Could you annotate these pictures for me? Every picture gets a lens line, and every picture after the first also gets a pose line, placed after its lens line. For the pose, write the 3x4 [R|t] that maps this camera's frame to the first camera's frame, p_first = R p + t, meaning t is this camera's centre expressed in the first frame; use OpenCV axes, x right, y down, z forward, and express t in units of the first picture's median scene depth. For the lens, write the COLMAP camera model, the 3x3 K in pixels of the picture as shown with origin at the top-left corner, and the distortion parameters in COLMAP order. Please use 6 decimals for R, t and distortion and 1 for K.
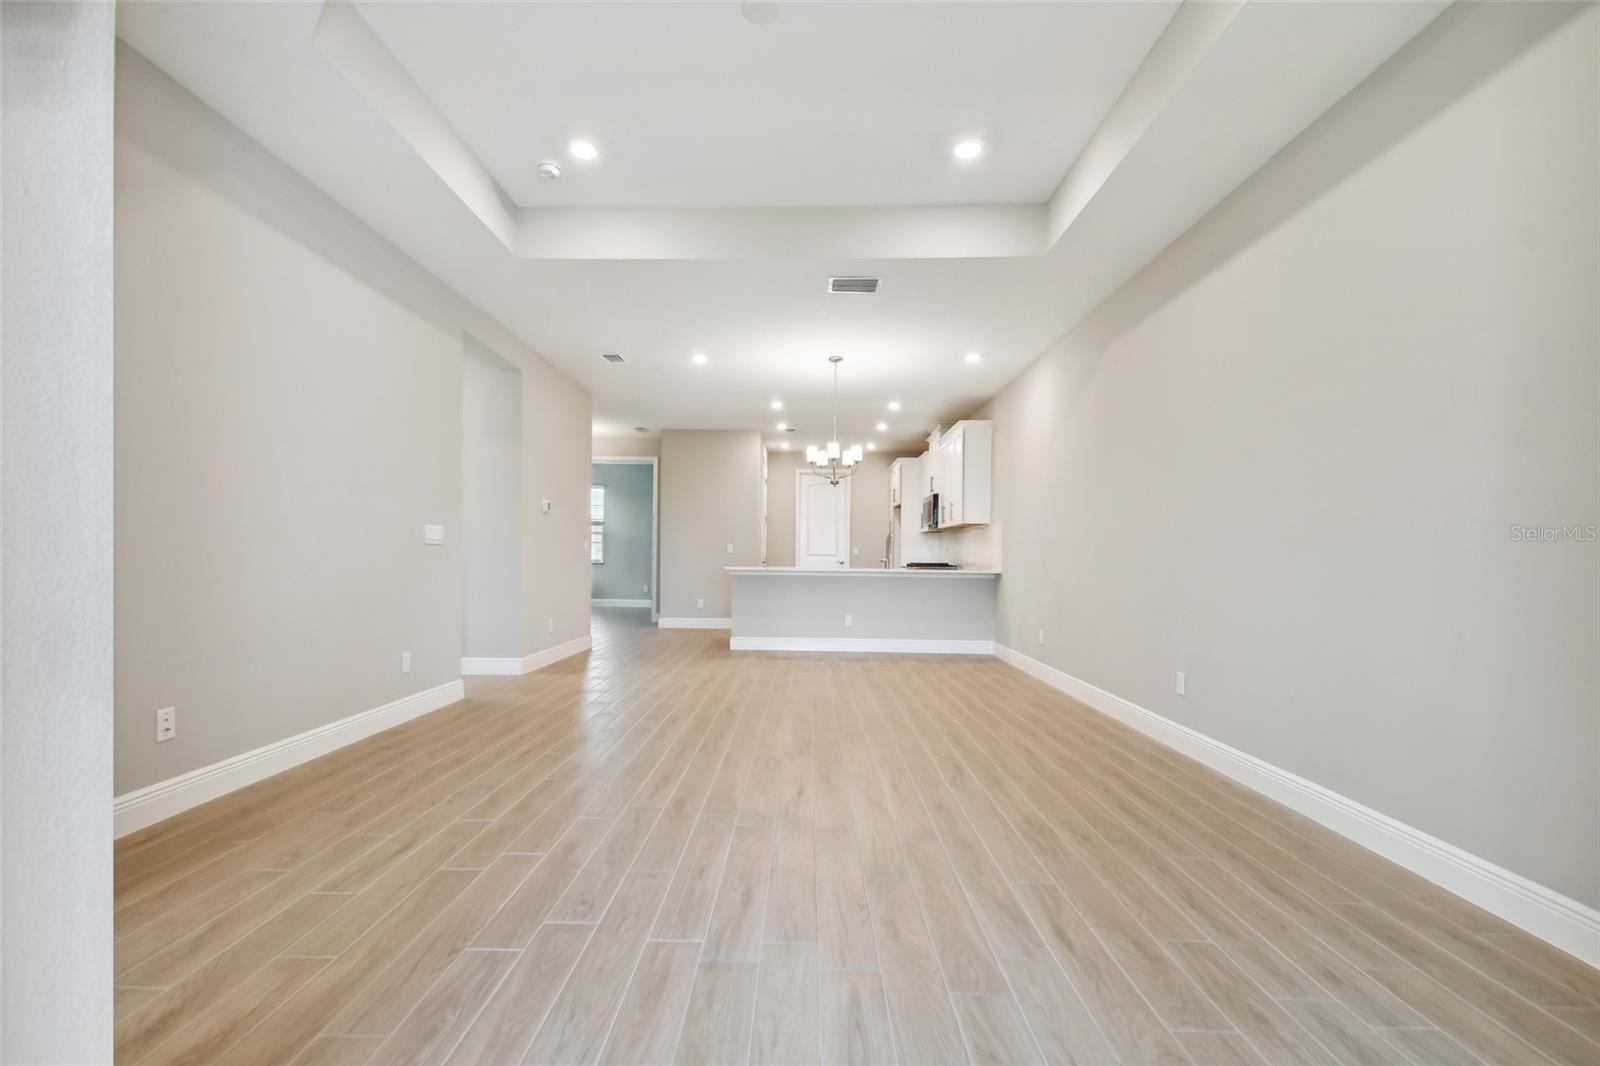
lens RADIAL K [[705.8, 0, 789.7], [0, 705.8, 570.2], [0, 0, 1]] dist [0.030430, -0.000324]
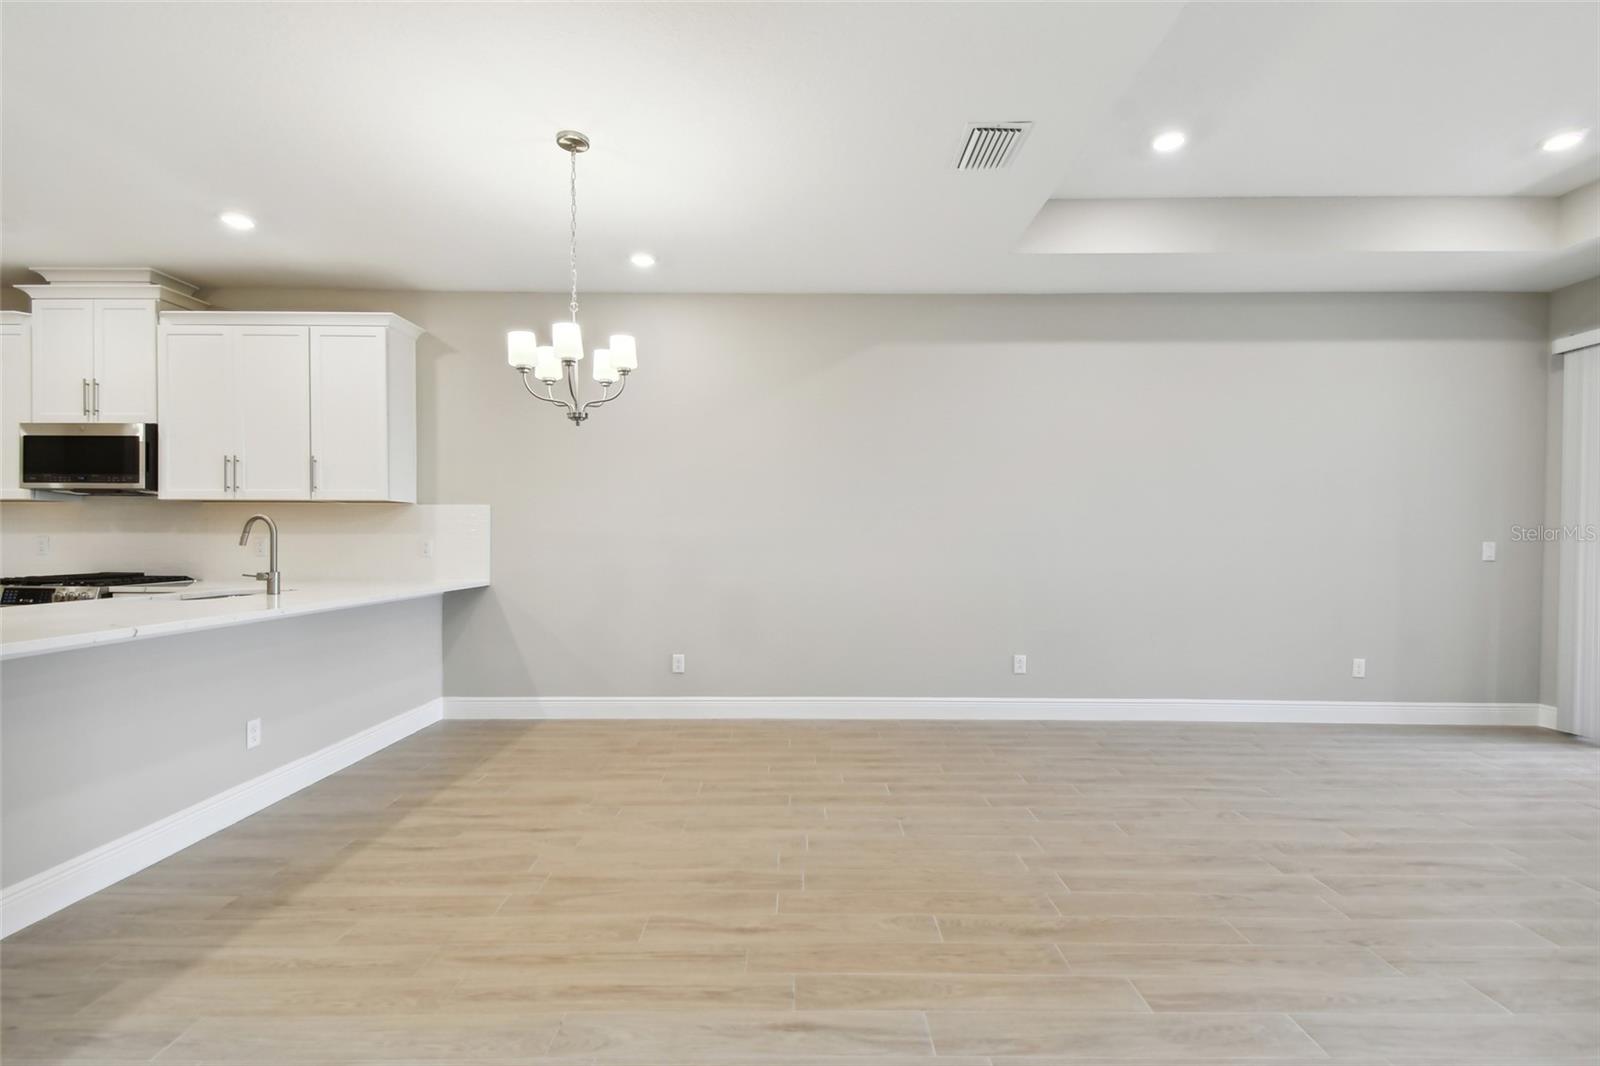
lens RADIAL K [[714.8, 0, 798.8], [0, 714.8, 541.8], [0, 0, 1]] dist [0.048583, -0.024785]
pose [[-0.019644, -0.015471, 0.999687, -0.343919], [0.019719, 0.999680, 0.015858, -0.038440], [-0.999613, 0.020024, -0.019333, 0.736561]]
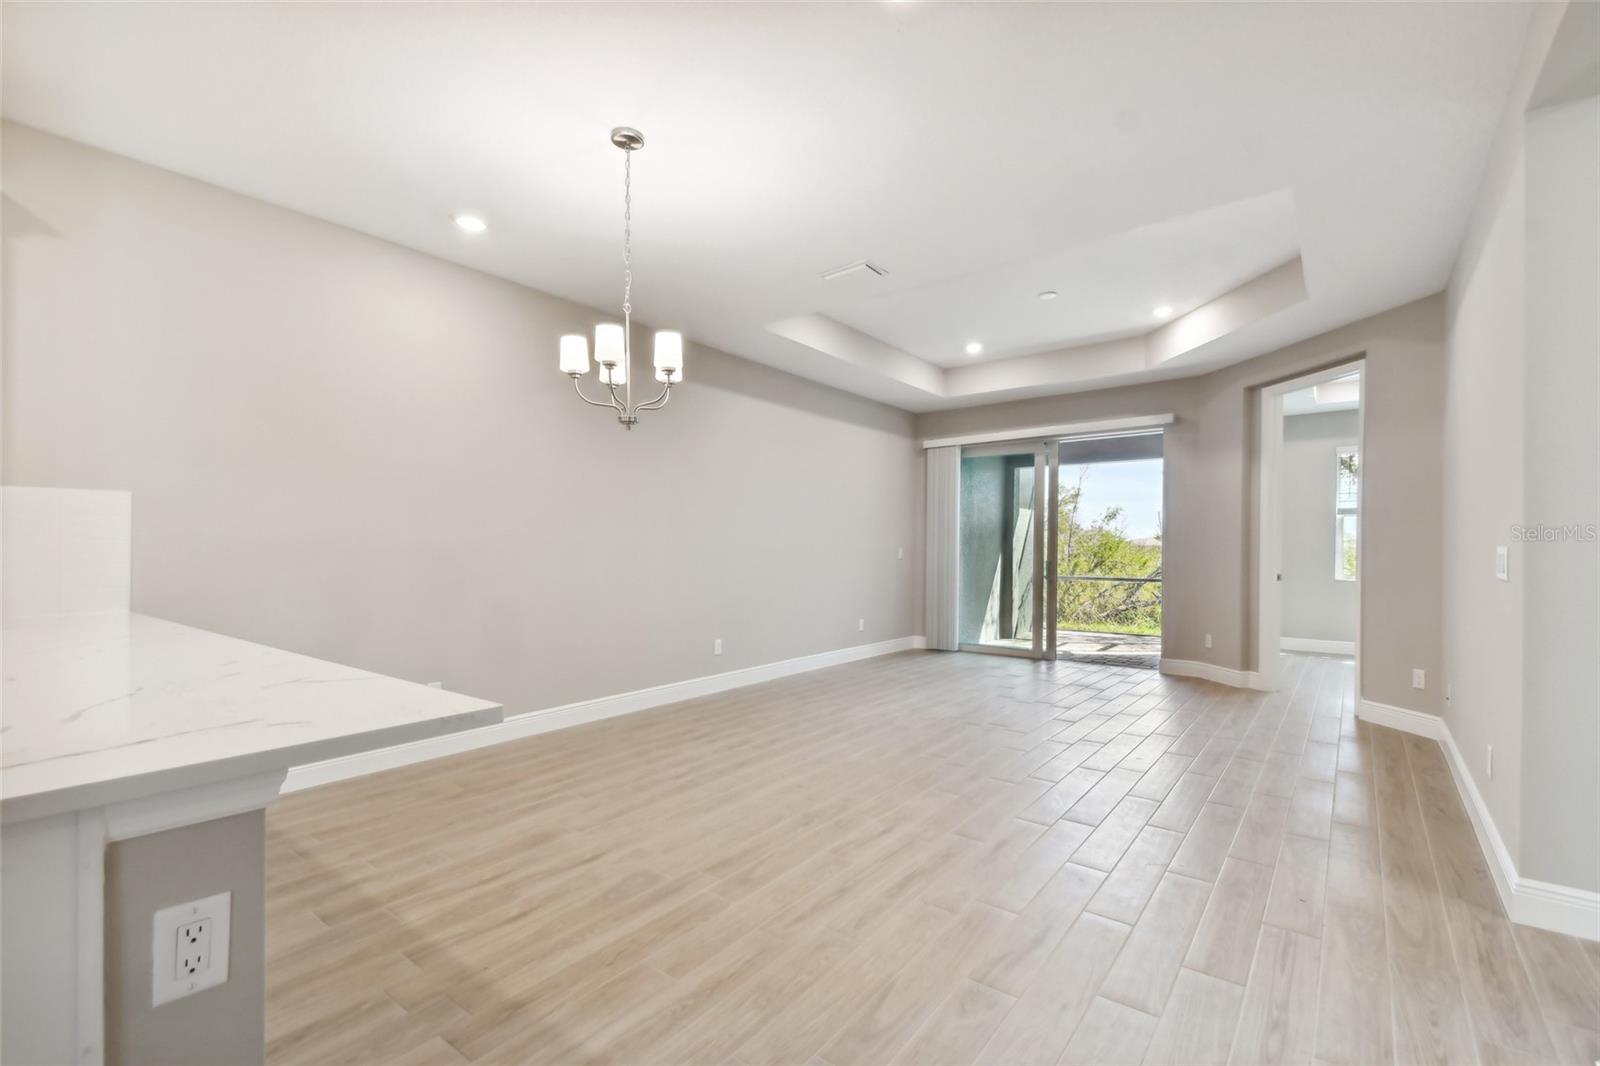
lens RADIAL K [[699.1, 0, 801.1], [0, 699.1, 550.9], [0, 0, 1]] dist [0.046484, -0.022959]
pose [[-0.803181, -0.013947, 0.595571, -0.246406], [0.003087, 0.999615, 0.027572, -0.044103], [-0.595727, 0.023984, -0.802829, 1.096501]]
